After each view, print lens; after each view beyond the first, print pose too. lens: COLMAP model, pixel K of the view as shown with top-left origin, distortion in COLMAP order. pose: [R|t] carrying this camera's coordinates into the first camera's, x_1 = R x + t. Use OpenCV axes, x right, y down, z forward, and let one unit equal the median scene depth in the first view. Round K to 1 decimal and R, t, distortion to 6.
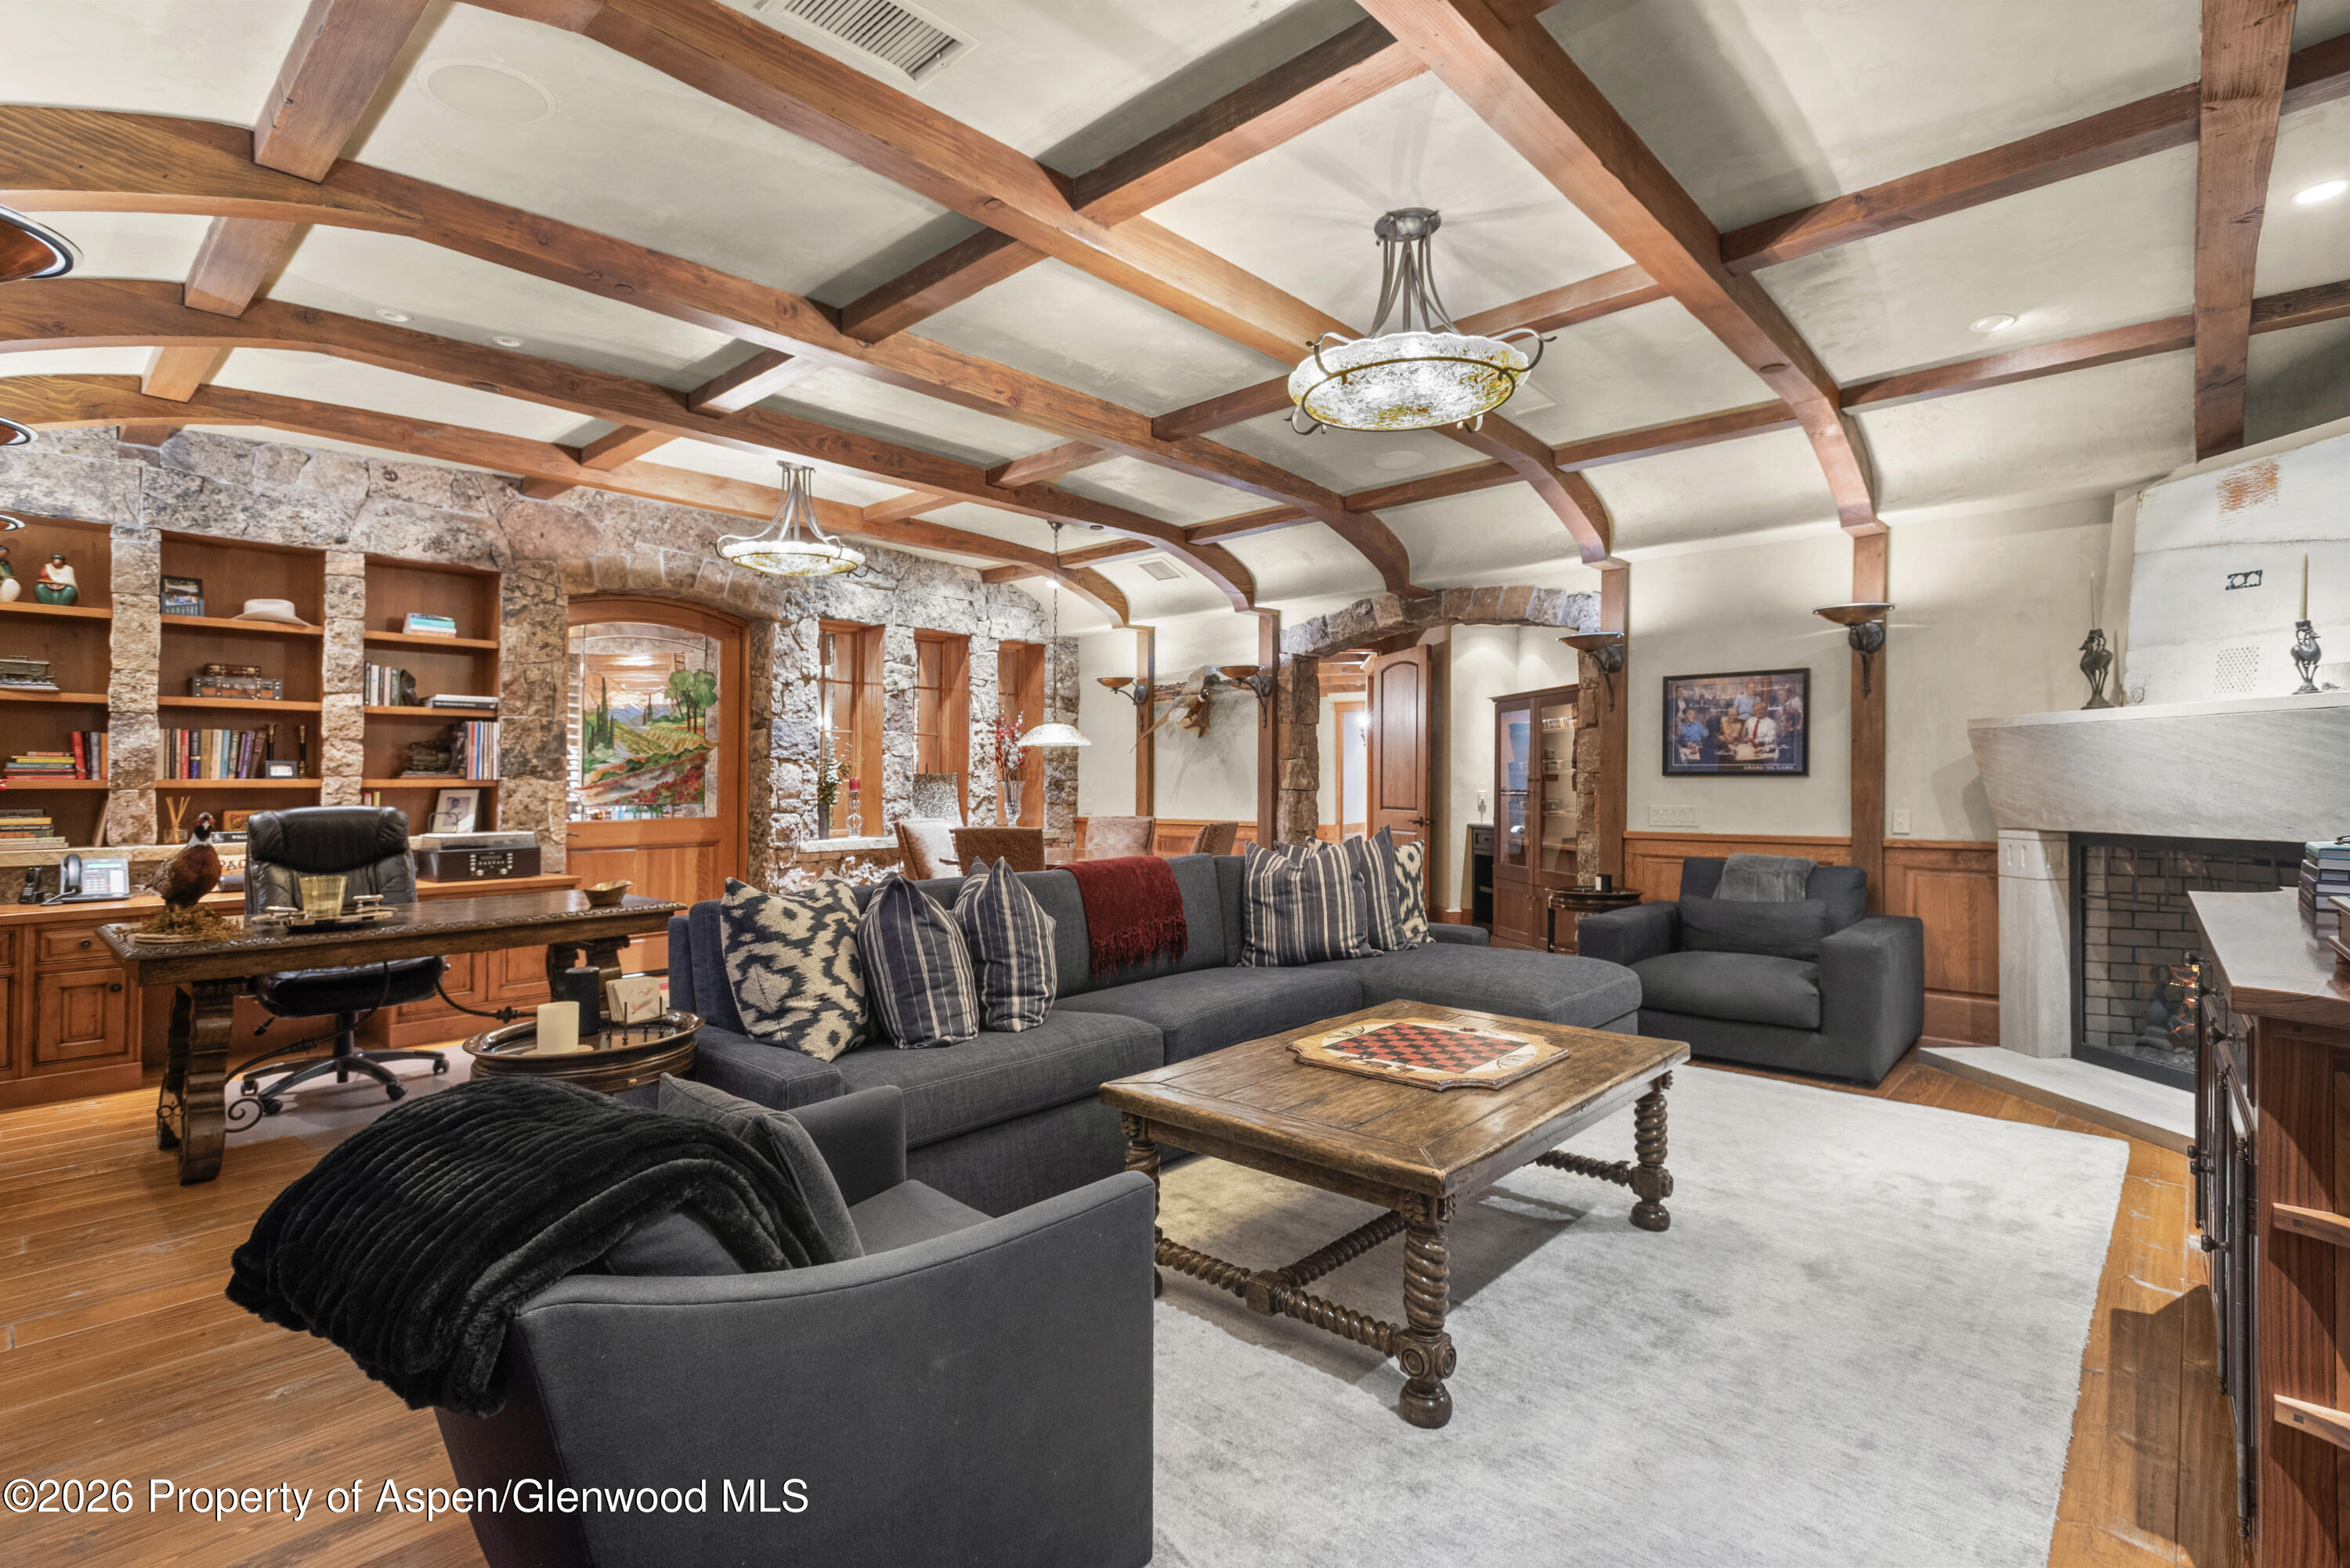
lens RADIAL K [[1110.7, 0, 1216.6], [0, 1110.7, 726.0], [0, 0, 1]] dist [0.002256, 0.000238]
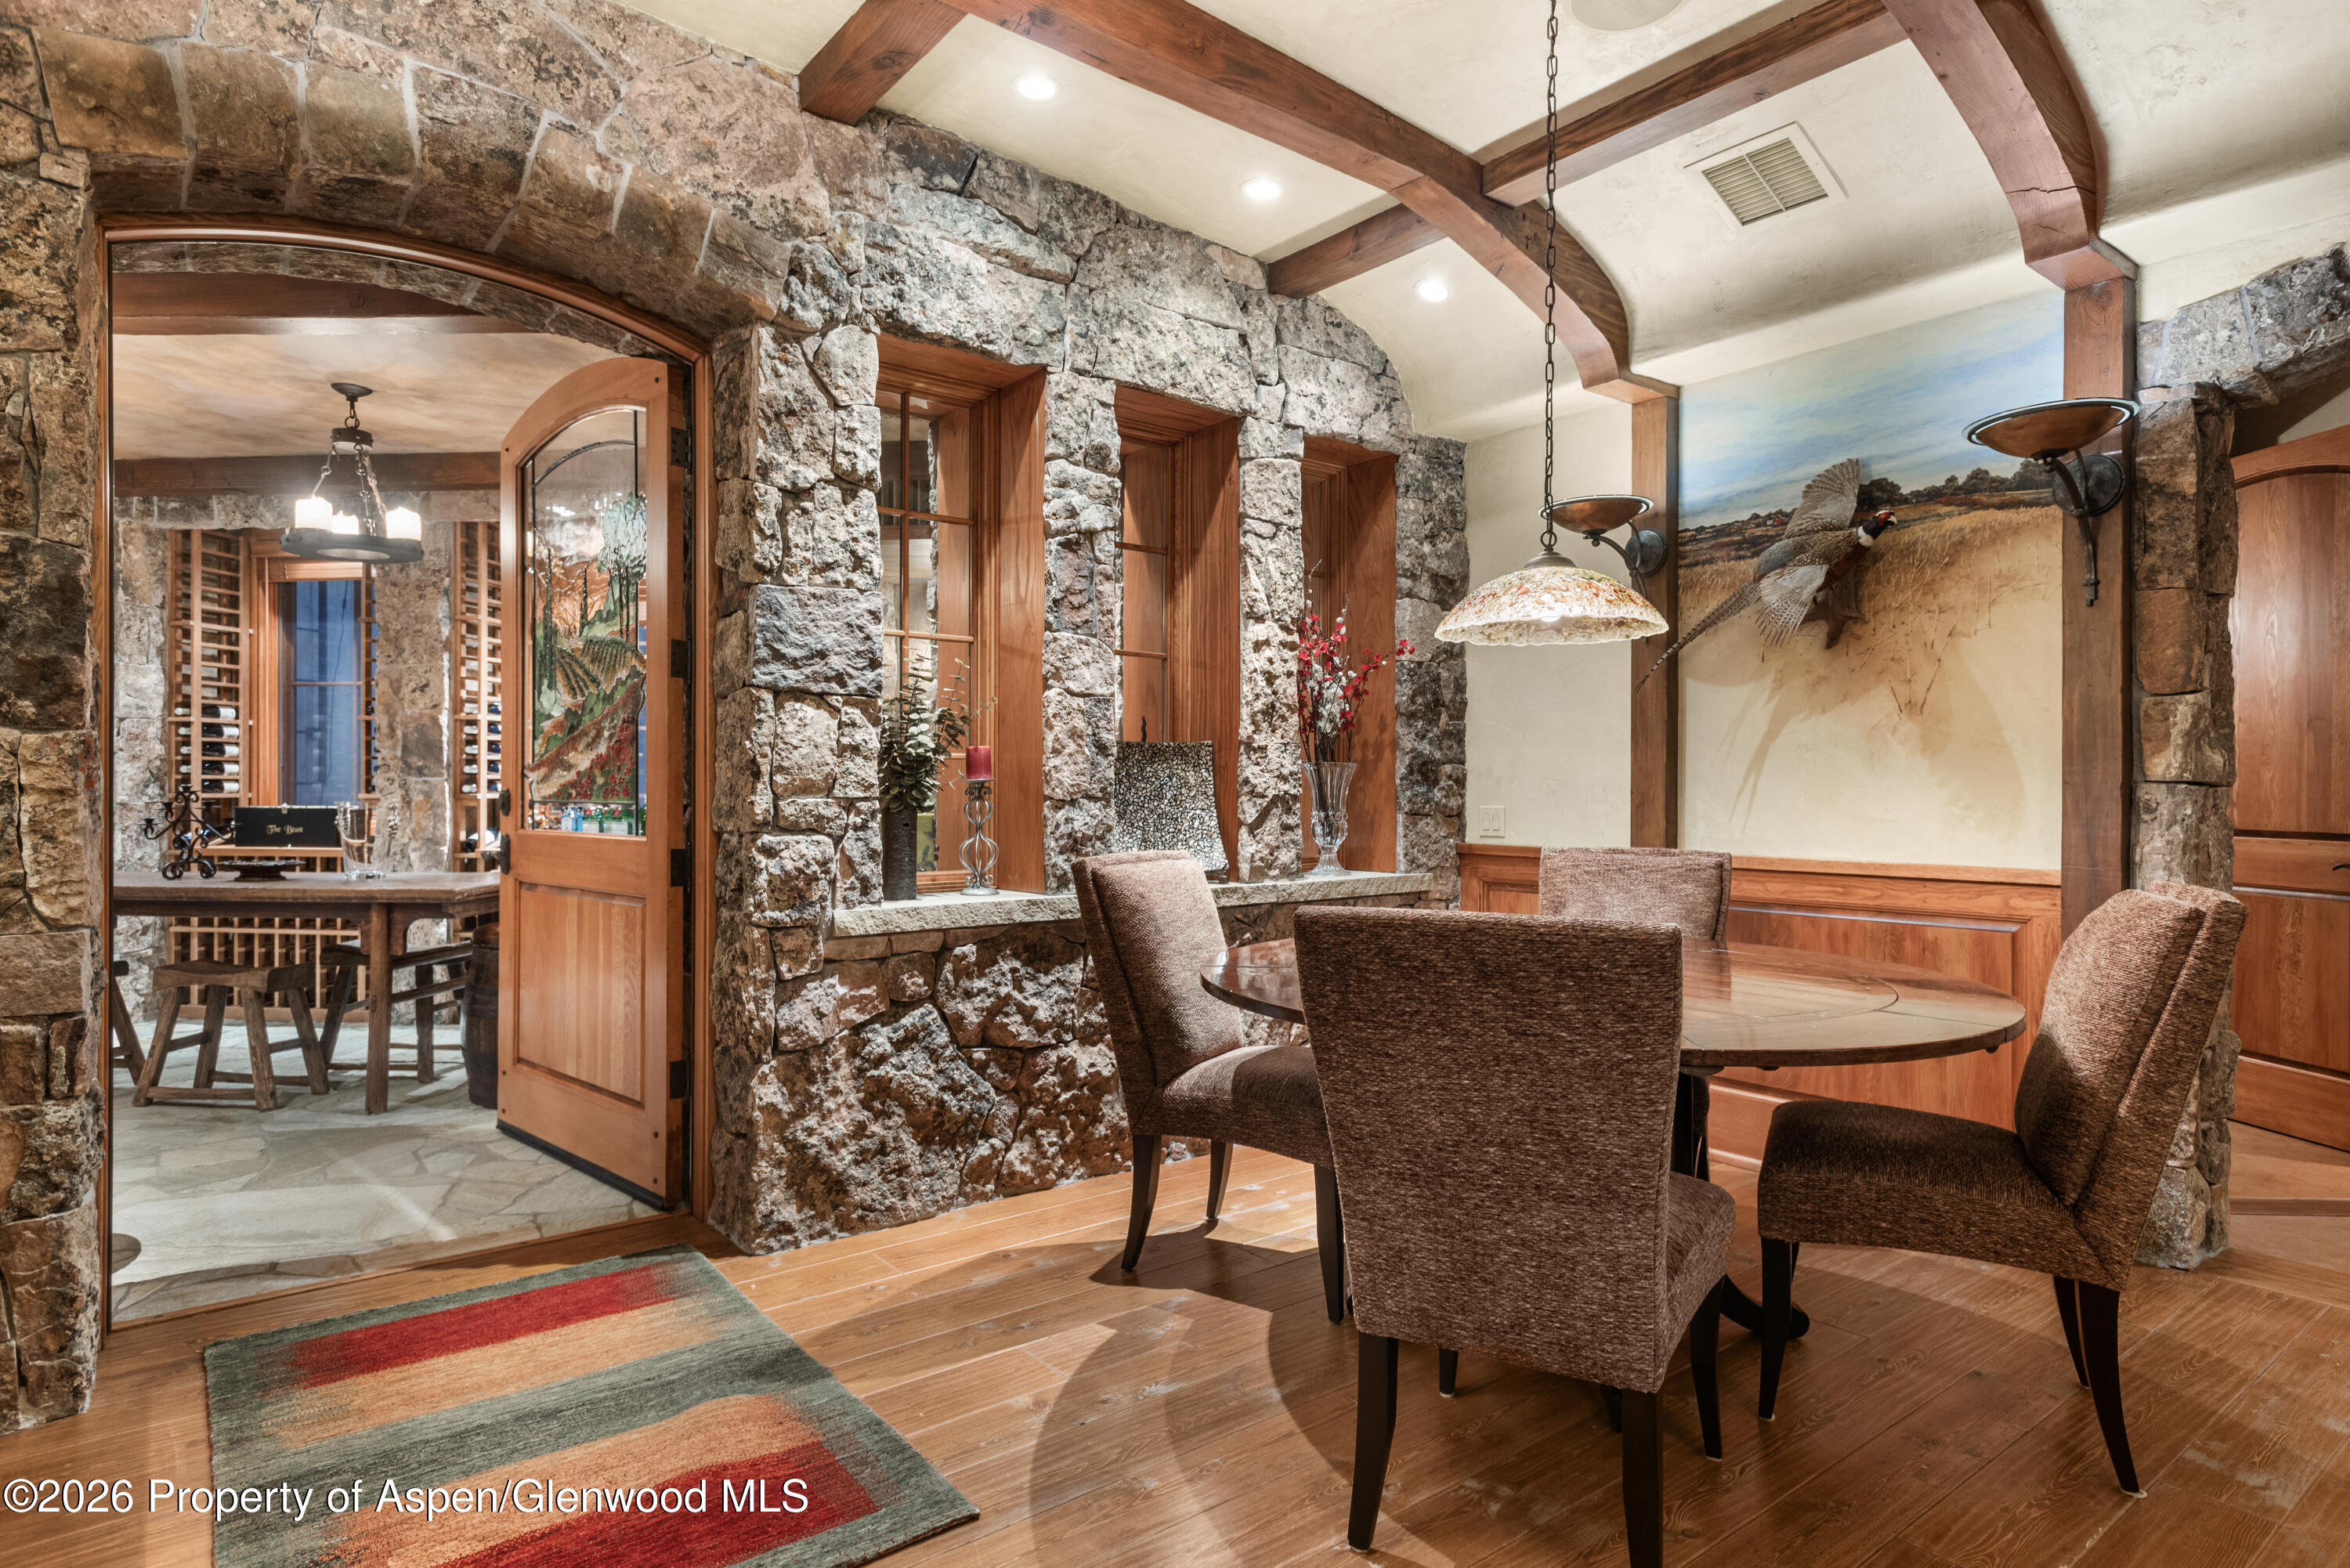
lens RADIAL K [[1271.9, 0, 1175.0], [0, 1271.9, 784.0], [0, 0, 1]] dist [-0.002217, -0.000809]
pose [[0.979332, 0.006091, -0.202168, -0.158581], [0.003855, 0.998803, 0.048769, 0.037378], [0.202223, -0.048540, 0.978136, 0.551184]]
